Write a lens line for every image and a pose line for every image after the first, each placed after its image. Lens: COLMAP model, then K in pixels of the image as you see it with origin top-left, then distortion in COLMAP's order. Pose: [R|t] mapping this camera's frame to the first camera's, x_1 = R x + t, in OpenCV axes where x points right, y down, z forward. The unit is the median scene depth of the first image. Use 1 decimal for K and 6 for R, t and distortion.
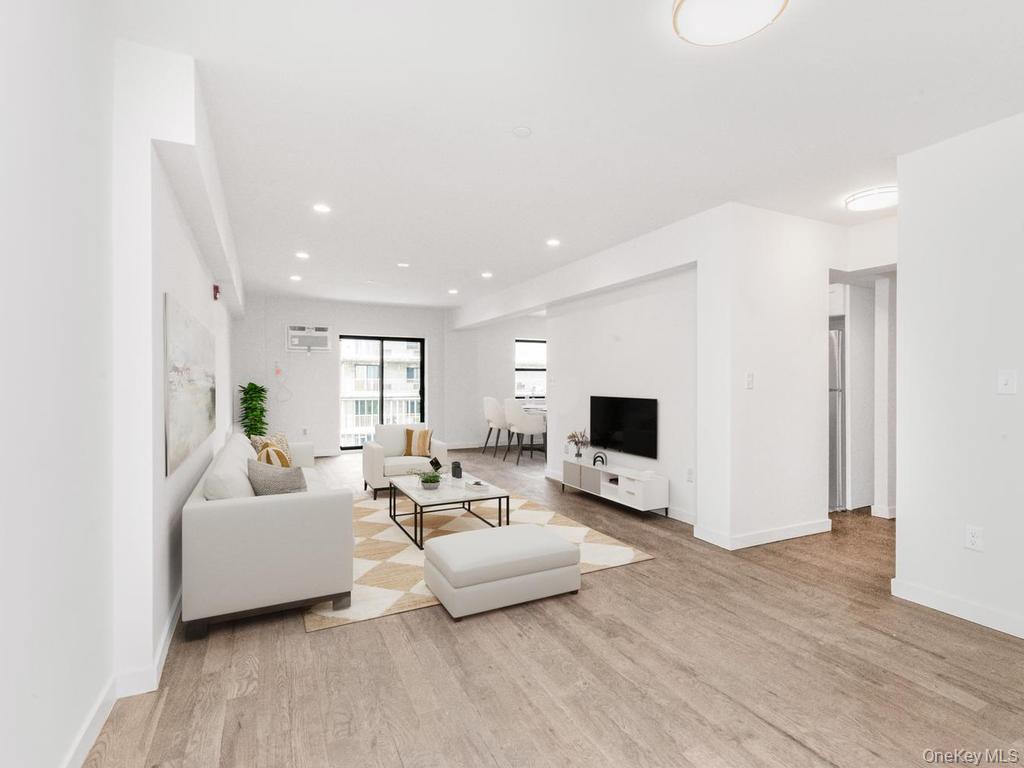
lens RADIAL K [[504.0, 0, 515.2], [0, 504.0, 386.9], [0, 0, 1]] dist [0.034263, -0.001150]
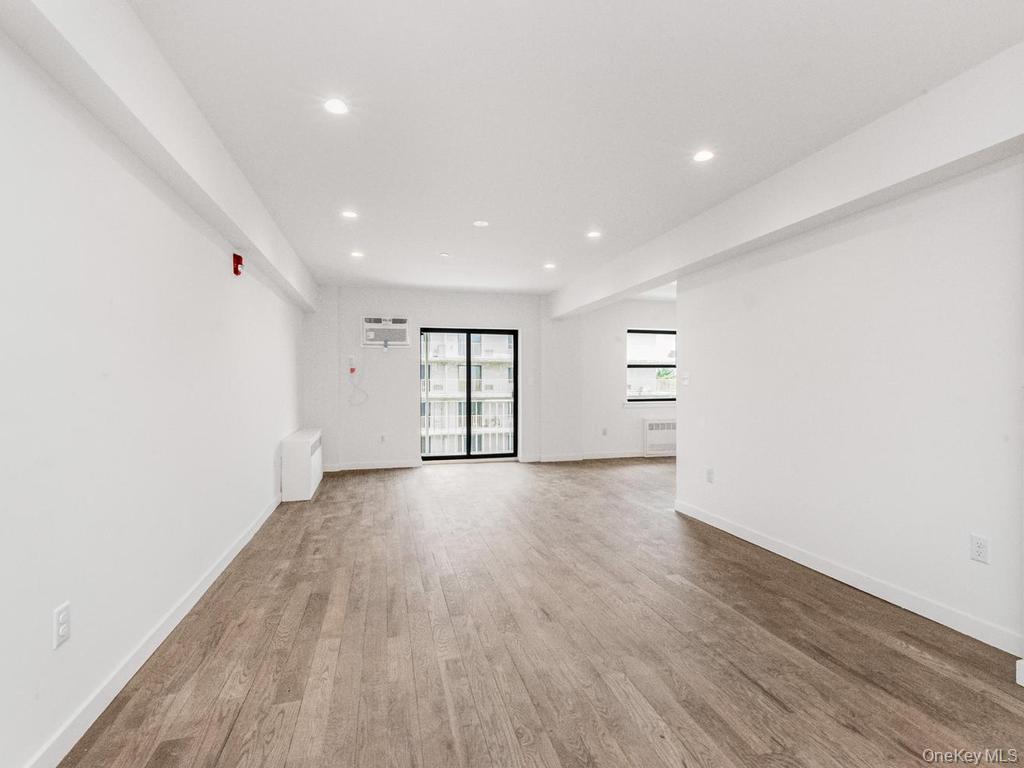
lens RADIAL K [[504.0, 0, 510.0], [0, 504.0, 388.1], [0, 0, 1]] dist [0.034263, -0.001150]
pose [[0.977000, -0.001844, -0.213231, -0.014522], [0.002287, 0.999996, 0.001831, -0.000292], [0.213227, -0.002276, 0.977000, 0.198251]]
